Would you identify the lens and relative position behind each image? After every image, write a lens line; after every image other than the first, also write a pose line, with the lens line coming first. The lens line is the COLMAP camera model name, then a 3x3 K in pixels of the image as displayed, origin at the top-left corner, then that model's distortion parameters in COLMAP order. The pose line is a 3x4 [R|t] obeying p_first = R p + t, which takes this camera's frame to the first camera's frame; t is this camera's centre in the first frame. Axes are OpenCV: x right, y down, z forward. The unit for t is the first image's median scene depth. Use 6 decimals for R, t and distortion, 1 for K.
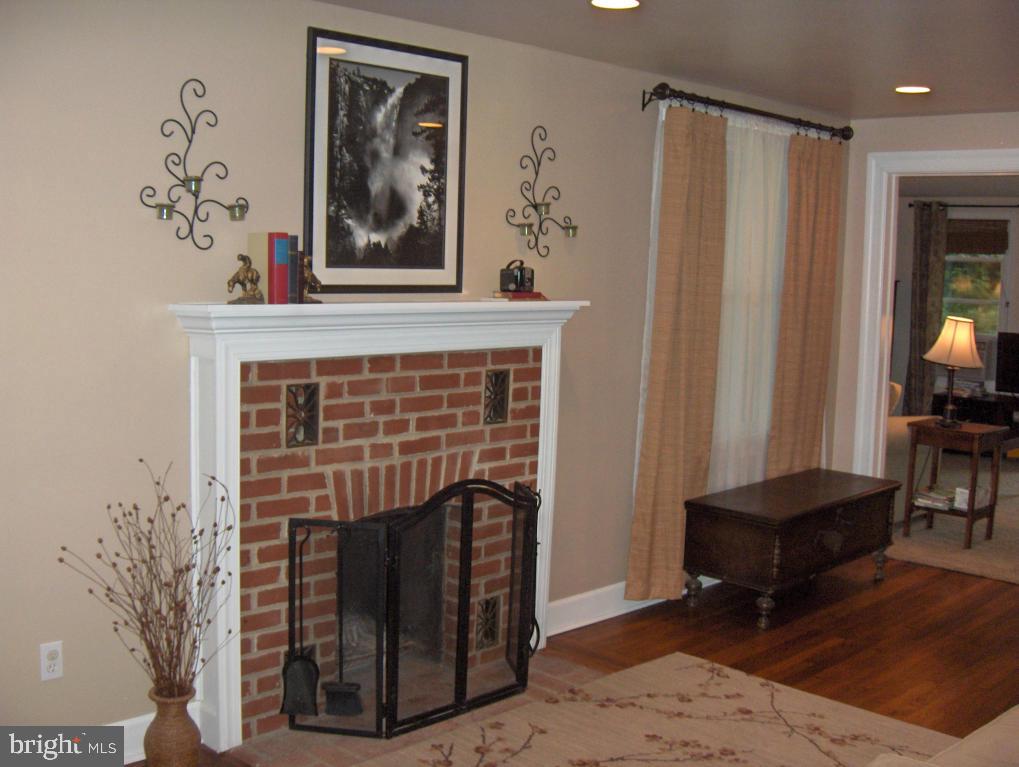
lens RADIAL K [[1192.6, 0, 509.5], [0, 1192.6, 383.5], [0, 0, 1]] dist [-0.149192, 0.014955]
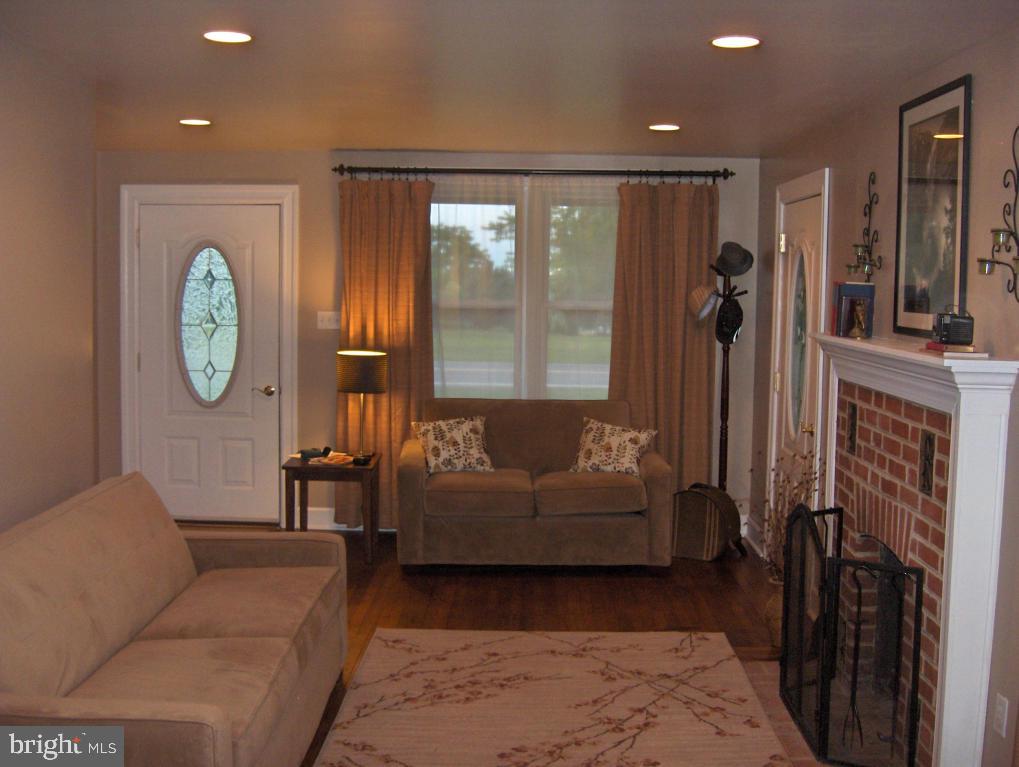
lens RADIAL K [[1192.6, 0, 509.5], [0, 1192.6, 383.5], [0, 0, 1]] dist [-0.149192, 0.014955]
pose [[-0.734350, 0.019363, -0.678495, 0.863865], [-0.107055, 0.983778, 0.143944, -0.148448], [0.670276, 0.178342, -0.720365, 1.538921]]
